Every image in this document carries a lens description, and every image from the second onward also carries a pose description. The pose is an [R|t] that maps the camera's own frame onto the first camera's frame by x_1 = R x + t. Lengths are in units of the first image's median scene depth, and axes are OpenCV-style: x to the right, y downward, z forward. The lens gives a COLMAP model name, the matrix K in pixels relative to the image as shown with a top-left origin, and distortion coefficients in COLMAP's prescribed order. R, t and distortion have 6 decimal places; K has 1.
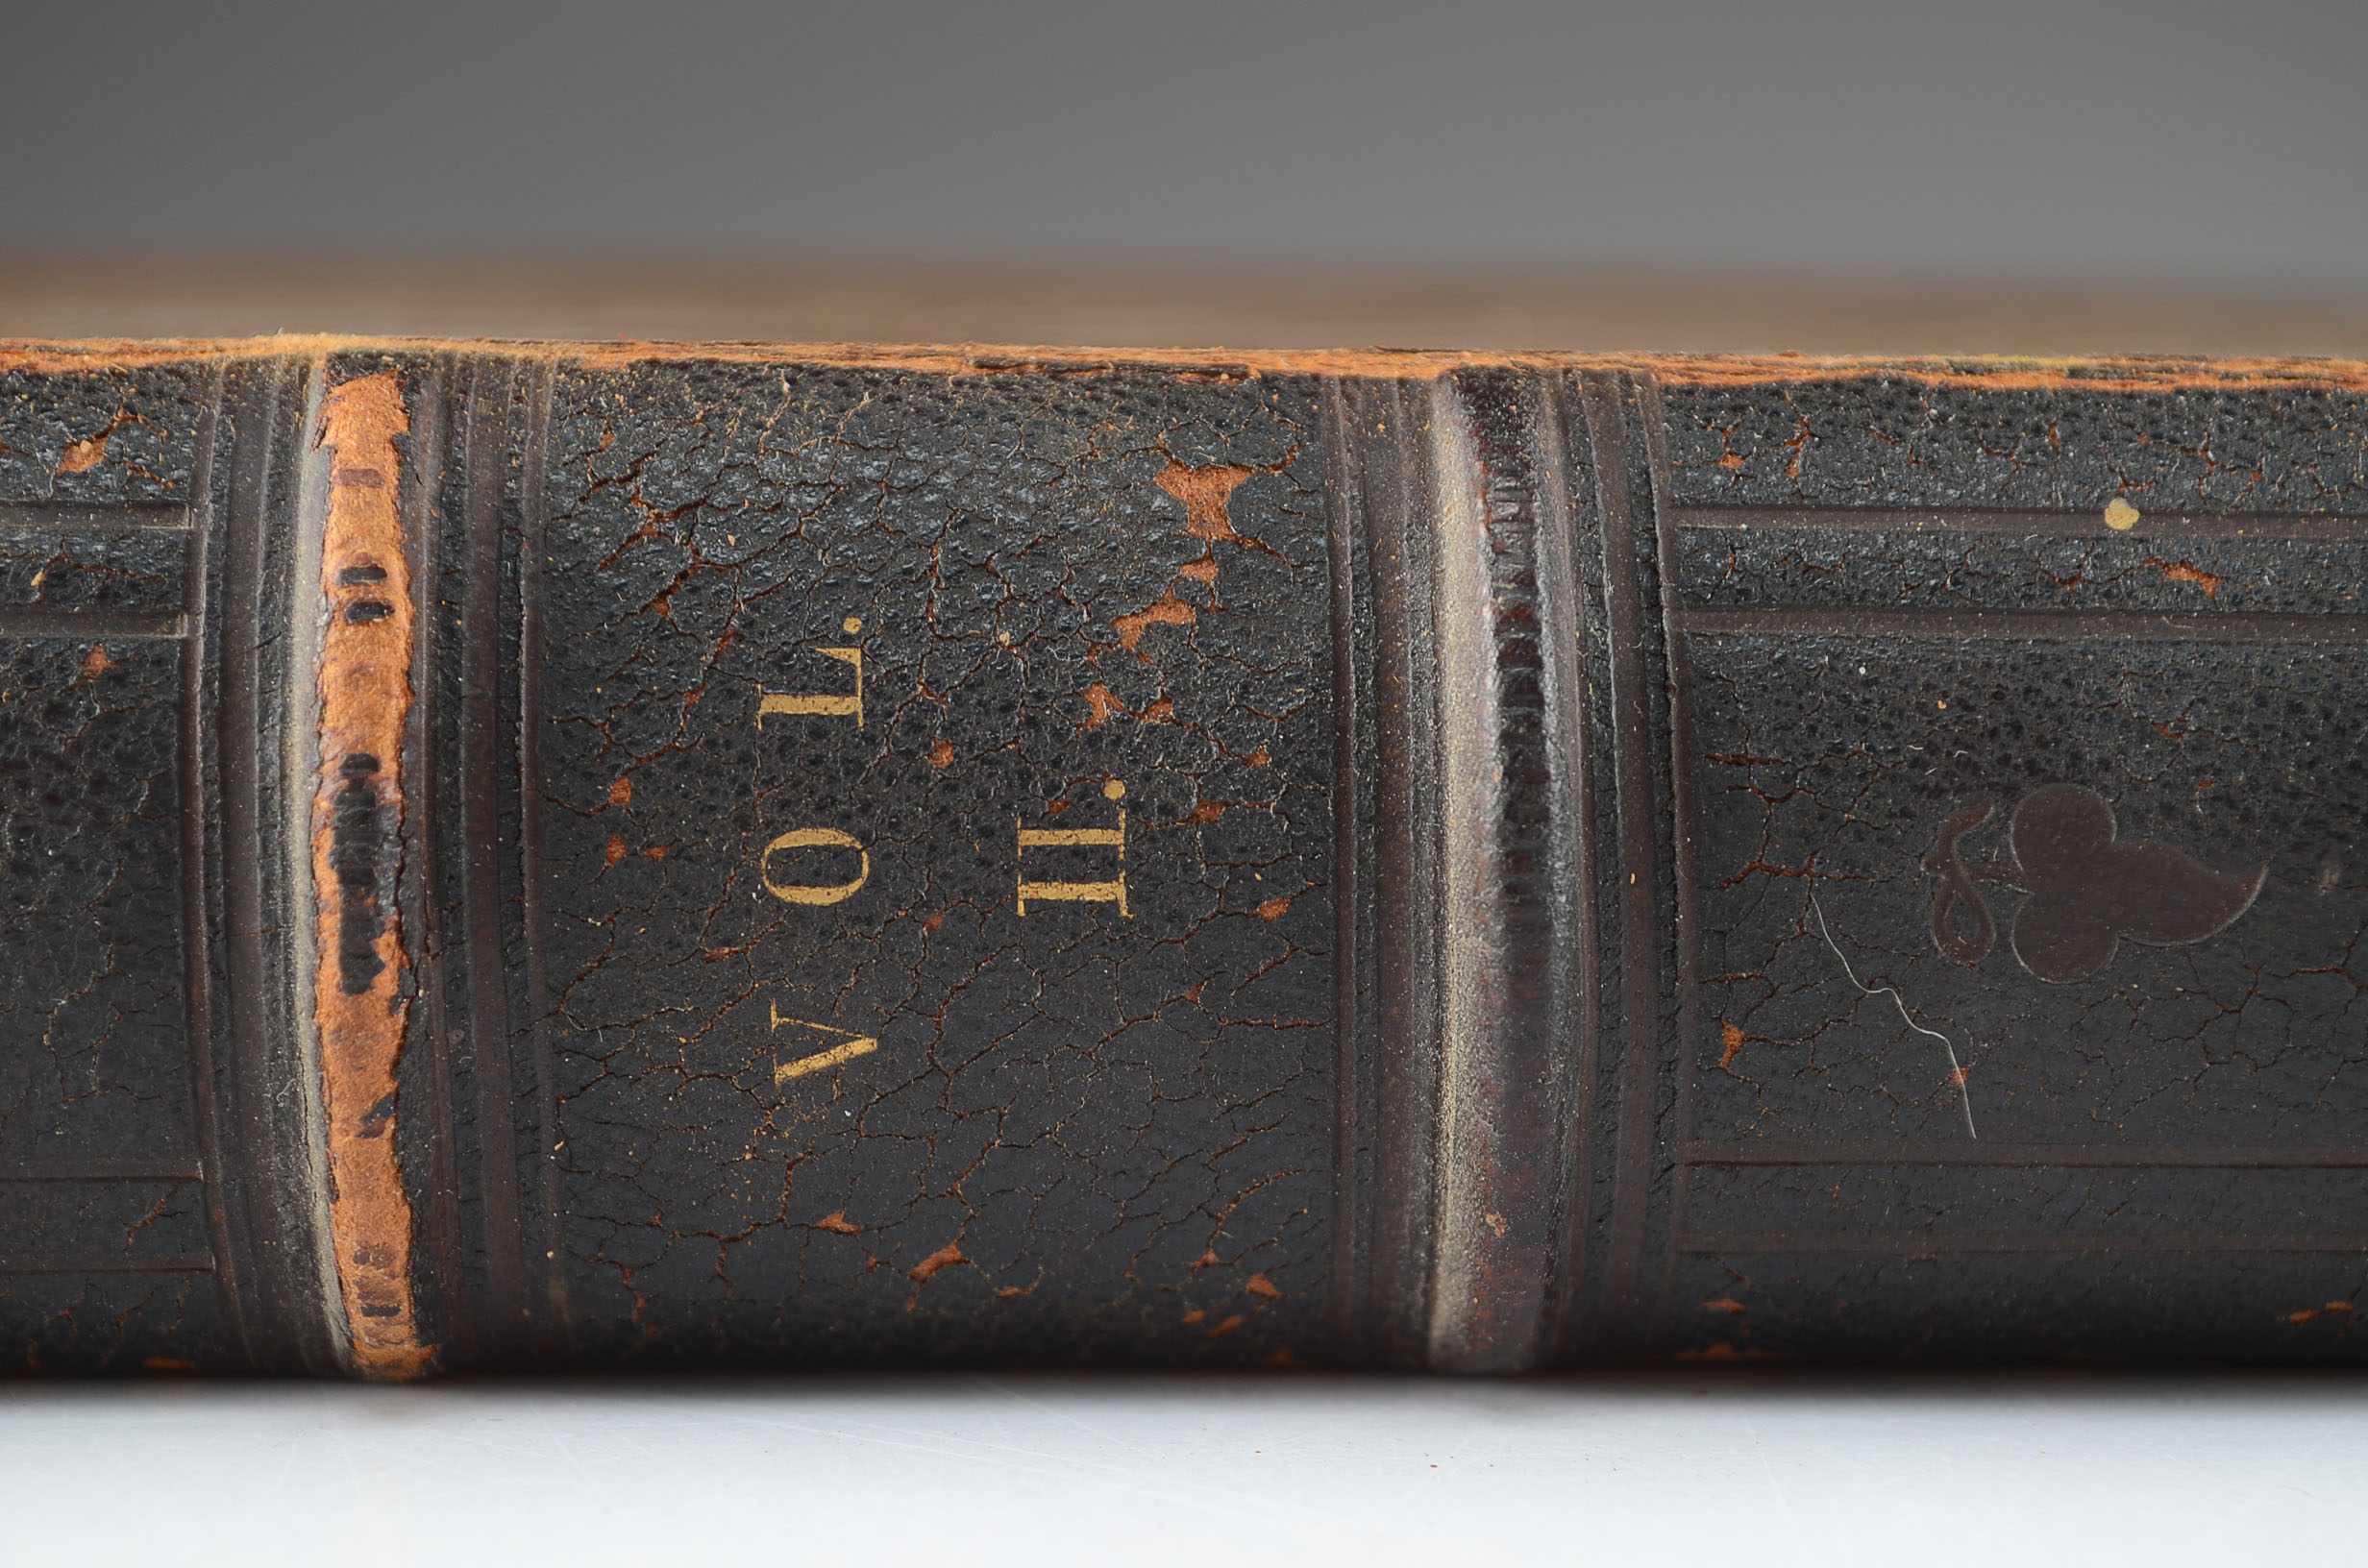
lens RADIAL K [[4597.5, 0, 1184.0], [0, 4597.5, 784.0], [0, 0, 1]] dist [0.031539, 0.133446]
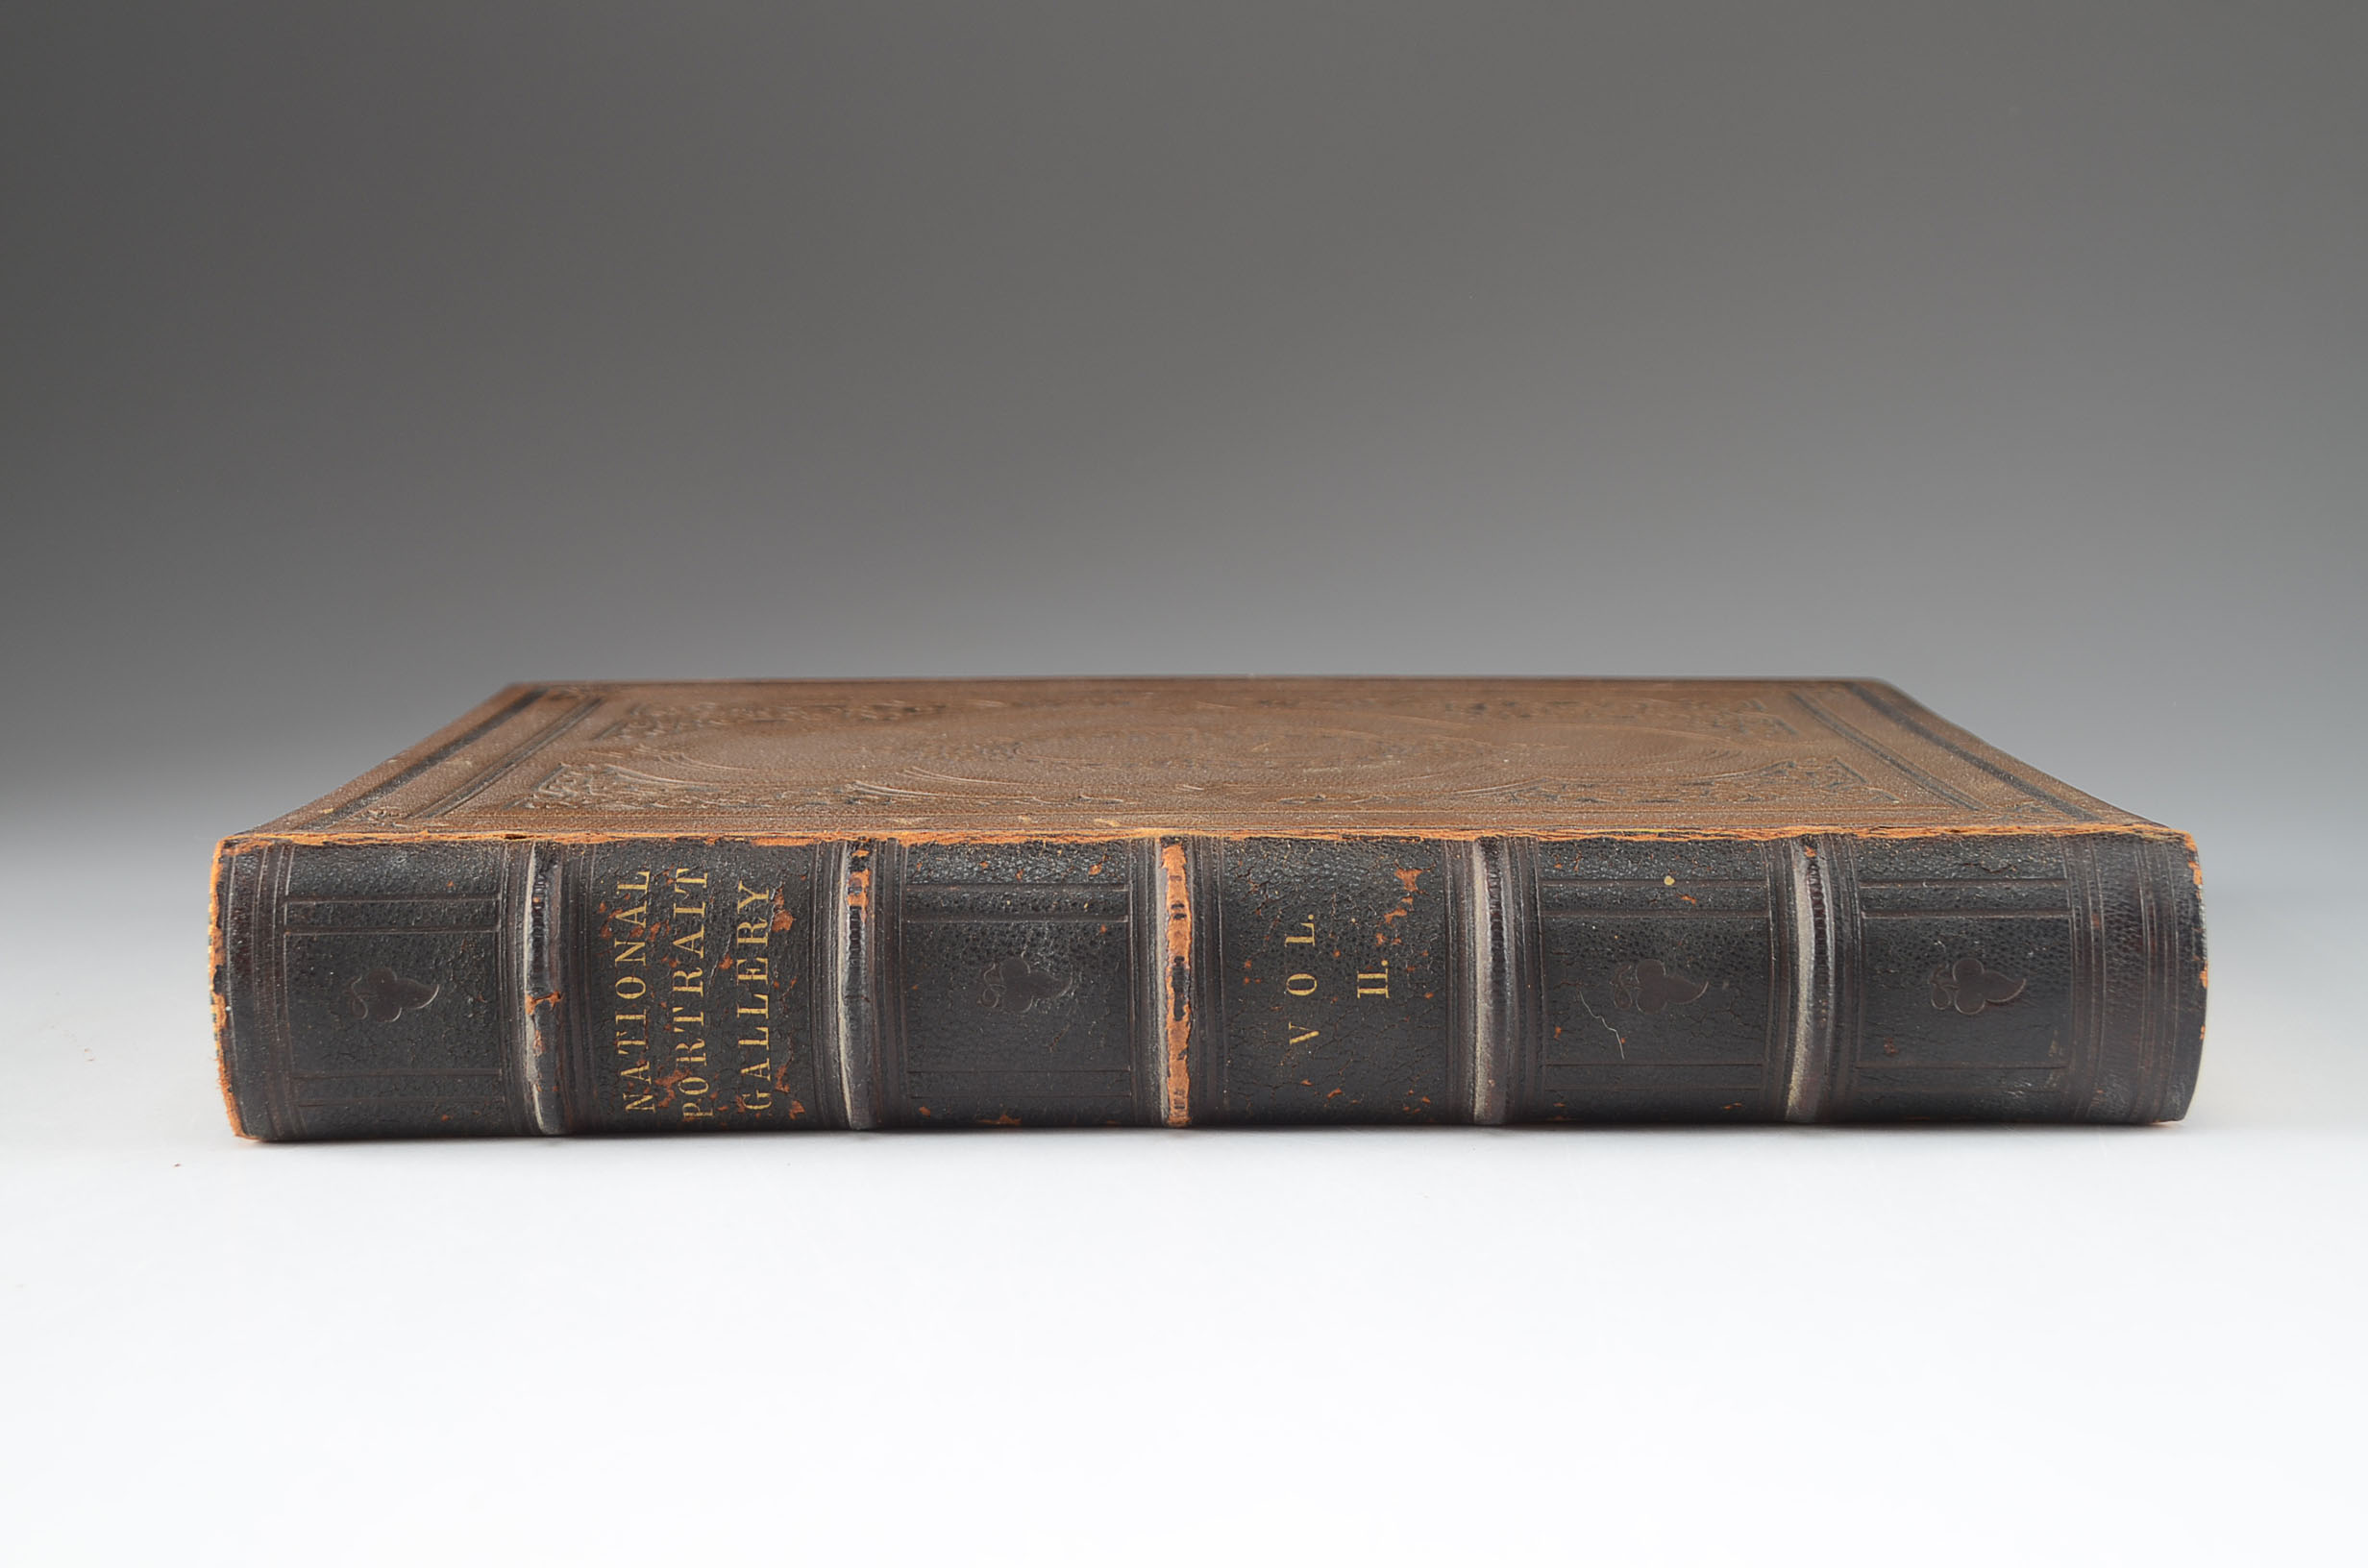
lens RADIAL K [[3401.6, 0, 1184.0], [0, 3401.6, 784.0], [0, 0, 1]] dist [-0.015161, 0.012824]
pose [[0.998951, -0.006444, -0.045334, -0.049656], [0.007408, 0.999749, 0.021126, -0.194126], [0.045186, -0.021439, 0.998748, -1.645893]]
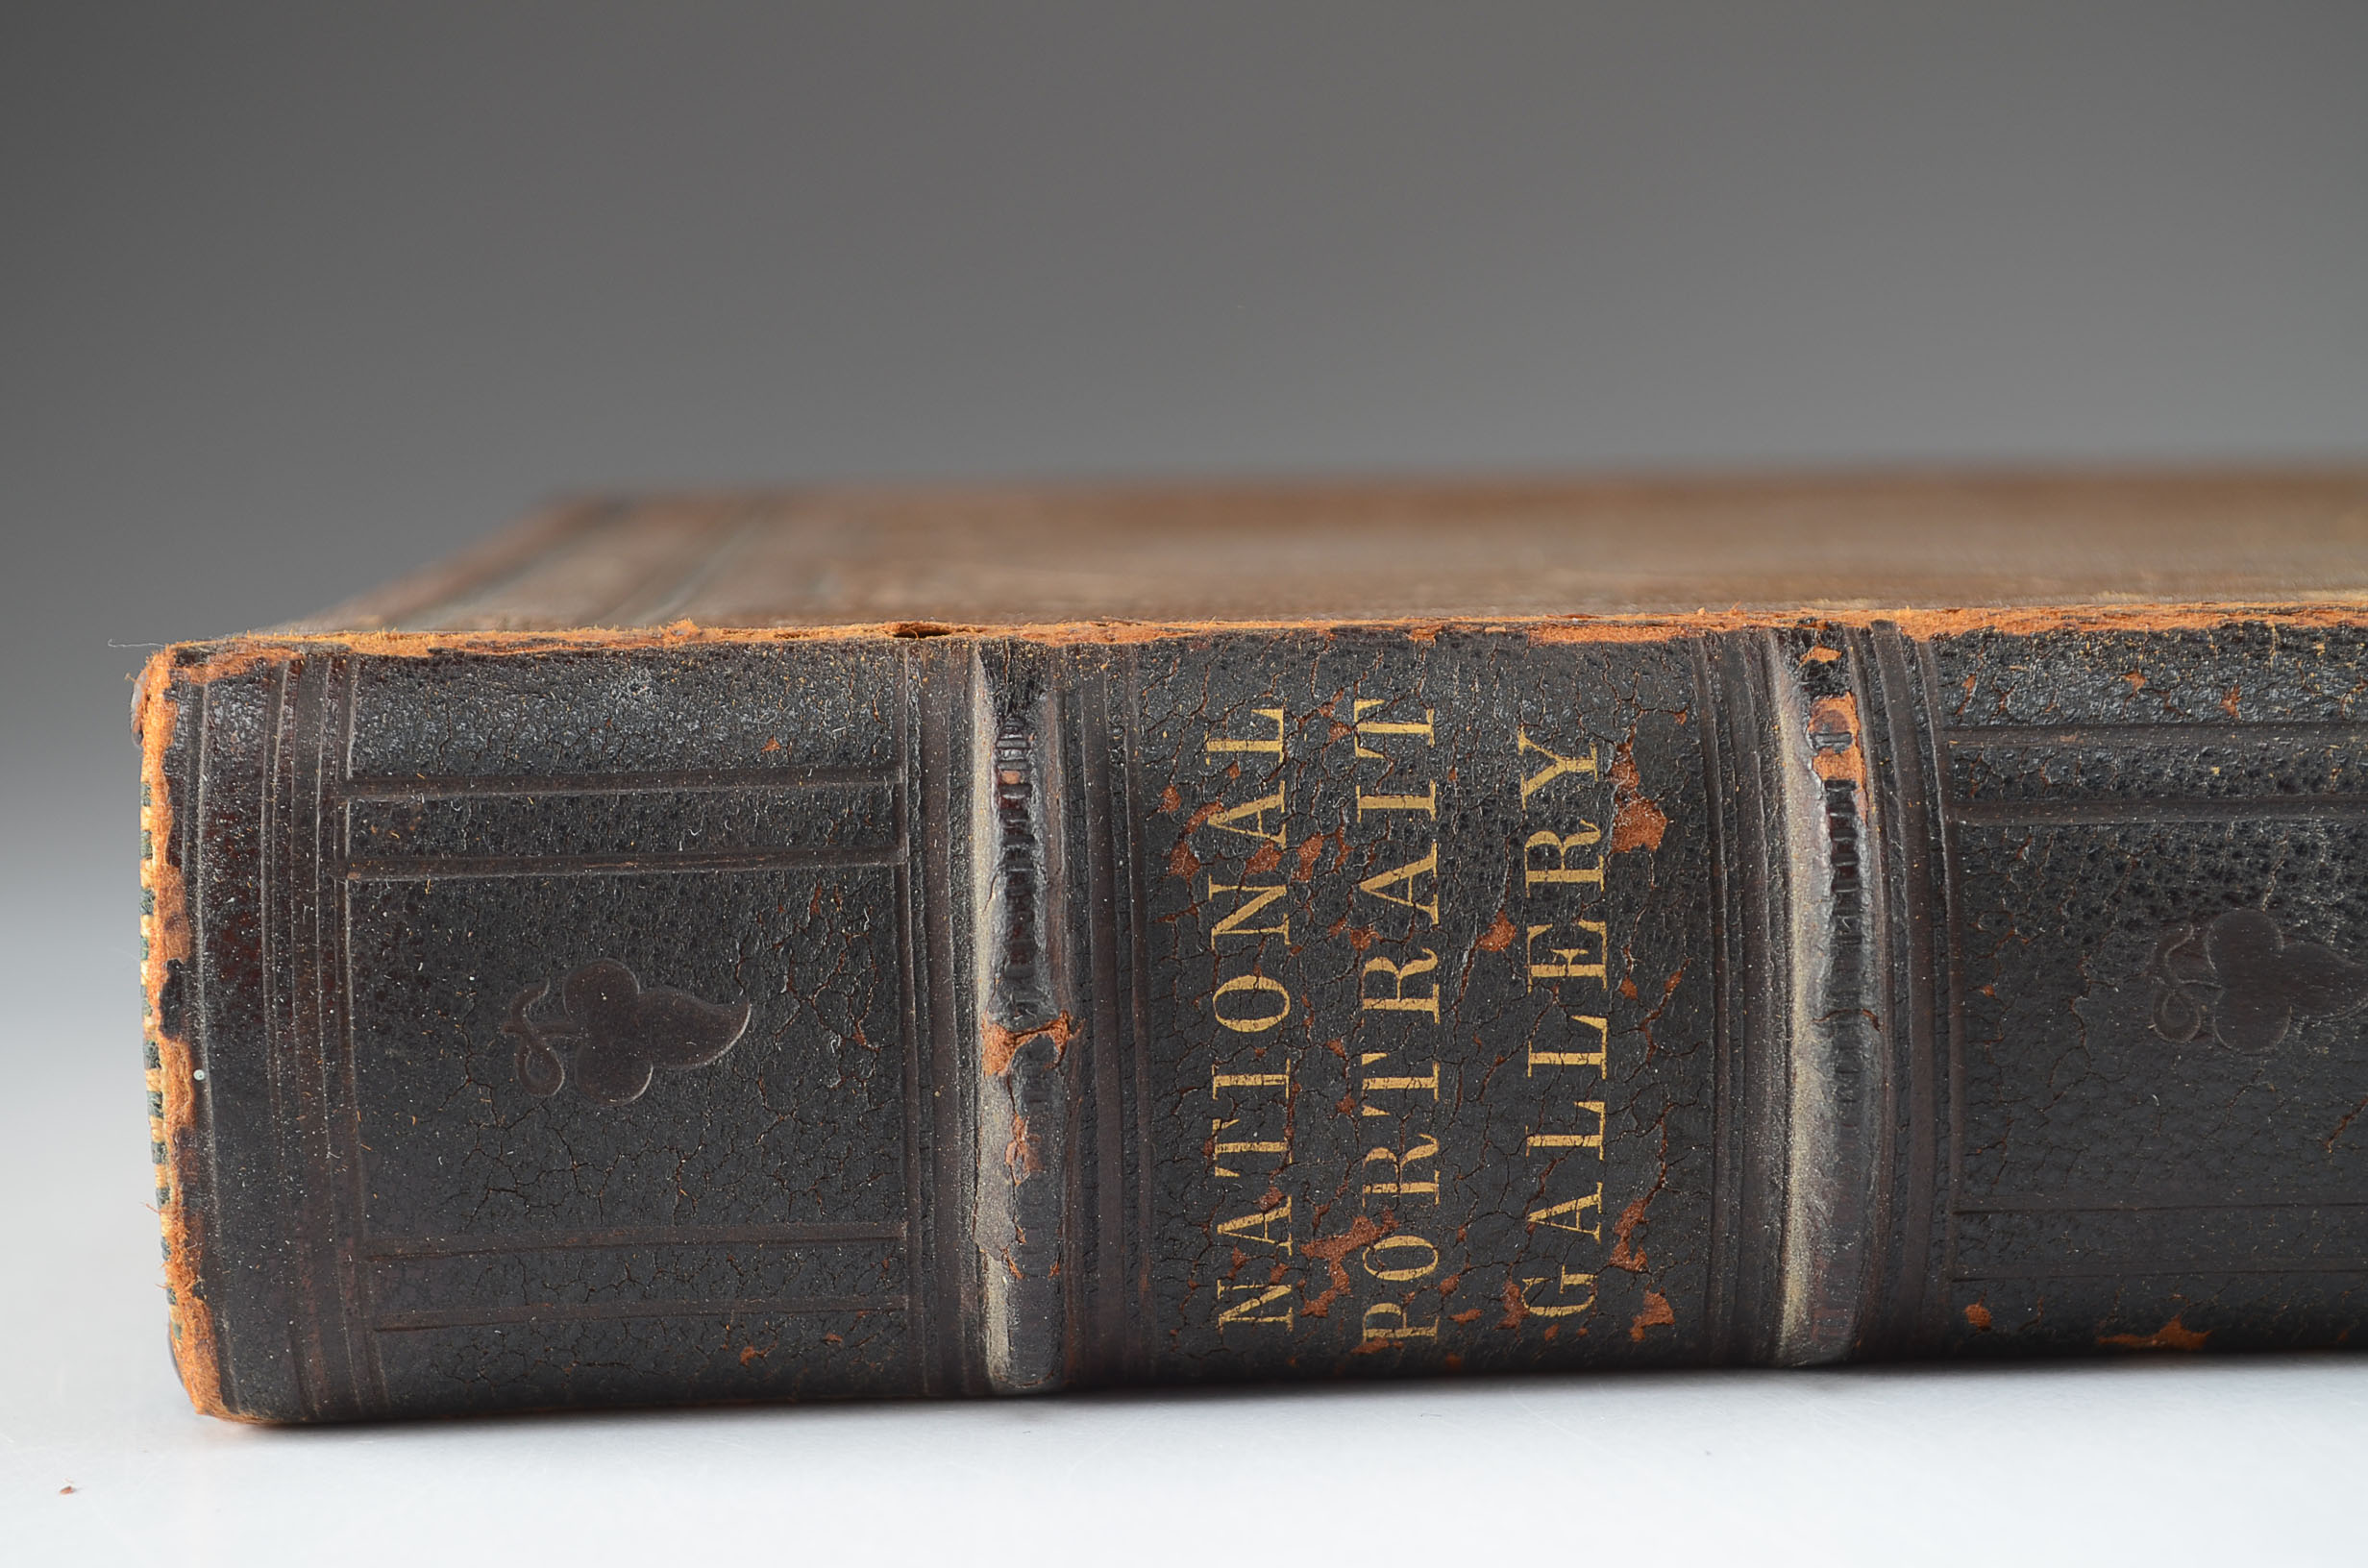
lens RADIAL K [[4597.5, 0, 1184.0], [0, 4597.5, 784.0], [0, 0, 1]] dist [0.031539, 0.133446]
pose [[0.999740, -0.021430, -0.007826, -0.610785], [0.021245, 0.999510, -0.022979, -0.016925], [0.008315, 0.022807, 0.999705, -0.407850]]
